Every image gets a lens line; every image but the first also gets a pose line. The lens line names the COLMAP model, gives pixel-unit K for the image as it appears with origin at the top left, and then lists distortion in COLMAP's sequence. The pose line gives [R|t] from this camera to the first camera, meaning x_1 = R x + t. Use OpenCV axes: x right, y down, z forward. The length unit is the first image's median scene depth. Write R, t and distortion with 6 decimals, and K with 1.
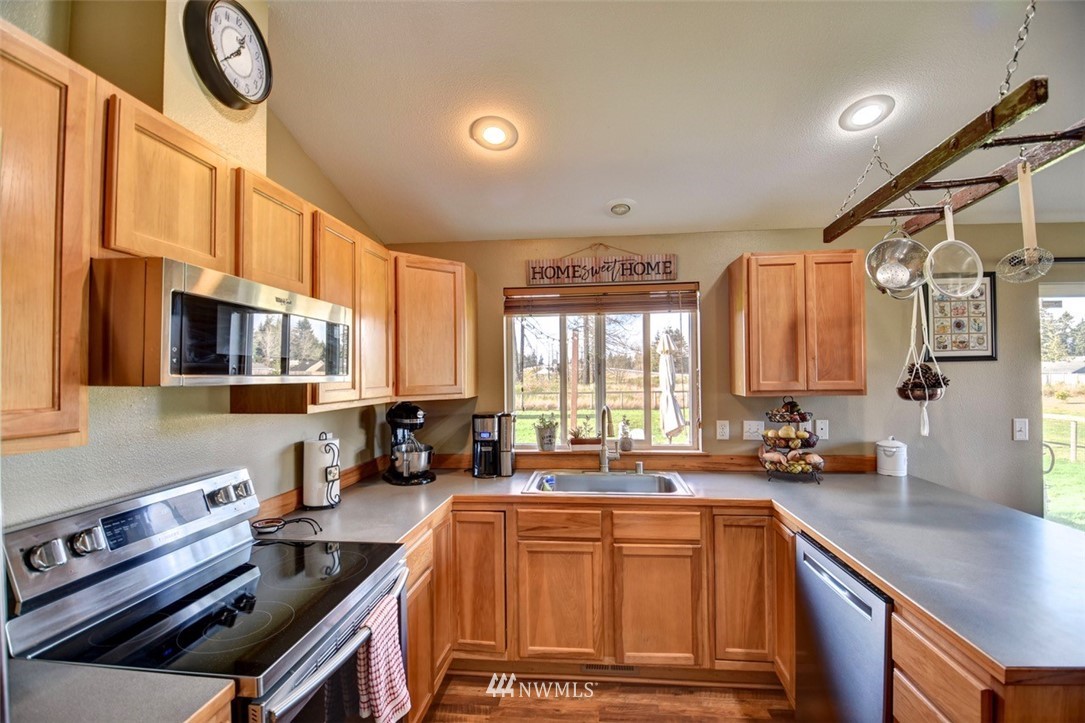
lens RADIAL K [[478.4, 0, 552.3], [0, 478.4, 363.1], [0, 0, 1]] dist [0.037678, -0.046931]
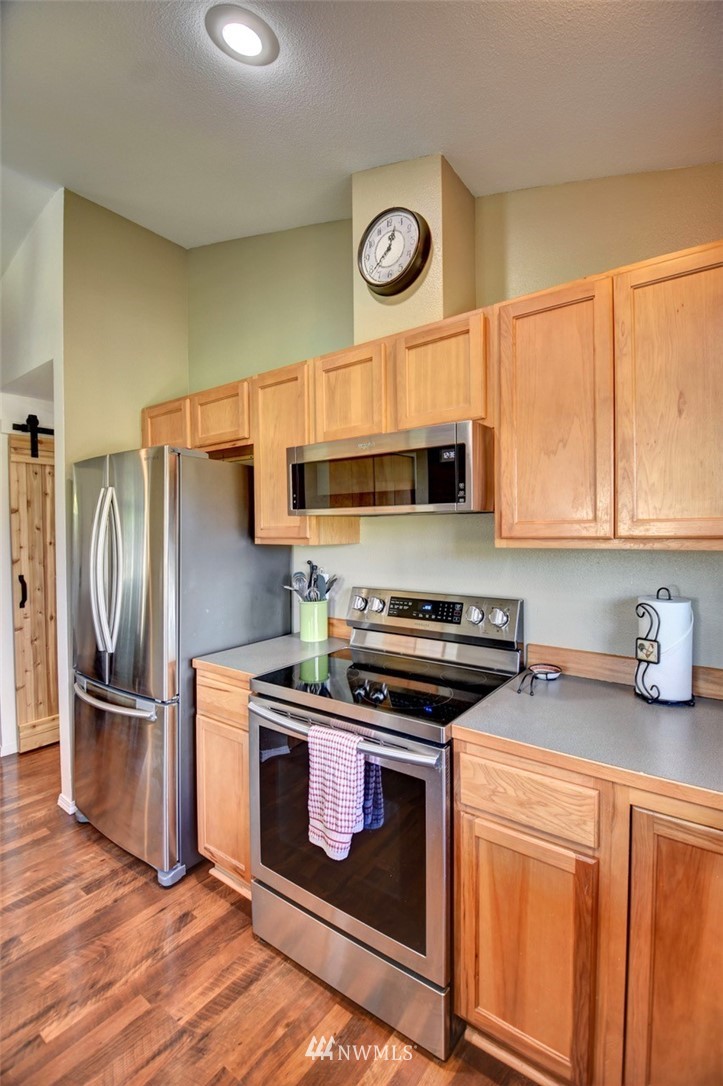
lens RADIAL K [[478.9, 0, 372.3], [0, 478.9, 536.4], [0, 0, 1]] dist [0.037678, -0.046931]
pose [[-0.516374, 0.022458, -0.856069, 0.250580], [0.031036, 0.999490, 0.007500, 0.049235], [0.855801, -0.022696, -0.516808, 0.867565]]
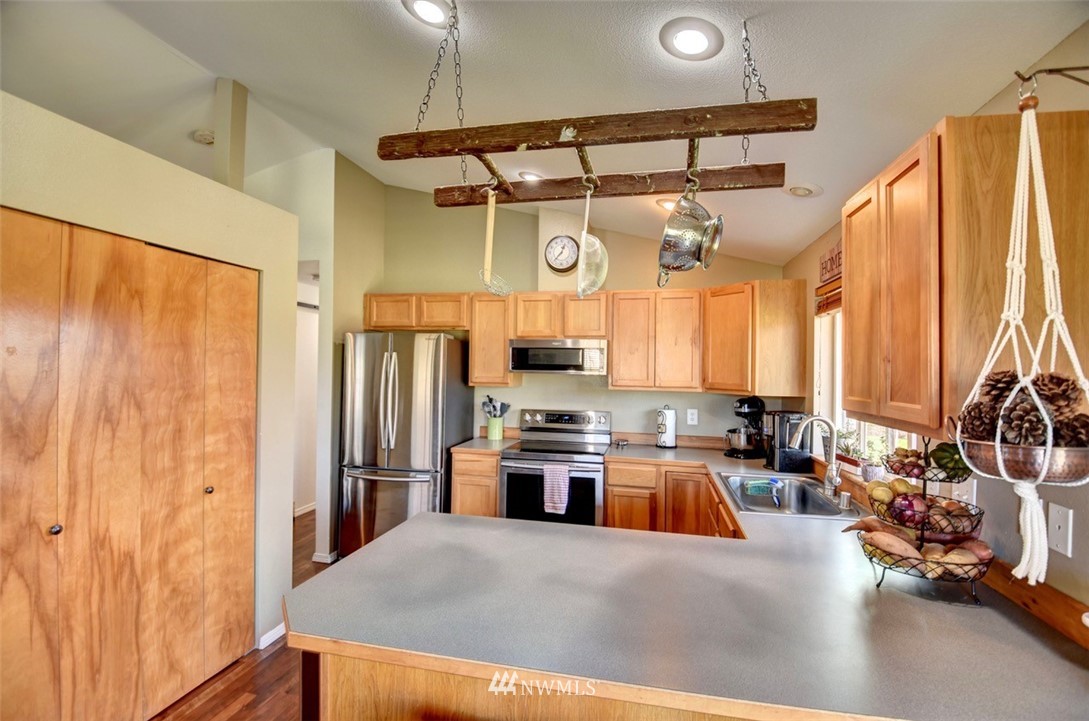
lens RADIAL K [[480.2, 0, 554.3], [0, 480.2, 362.1], [0, 0, 1]] dist [0.037678, -0.046931]
pose [[-0.115118, -0.002227, -0.993349, 1.133337], [0.005464, 0.999981, -0.002876, -0.007703], [0.993337, -0.005759, -0.115104, 0.690719]]
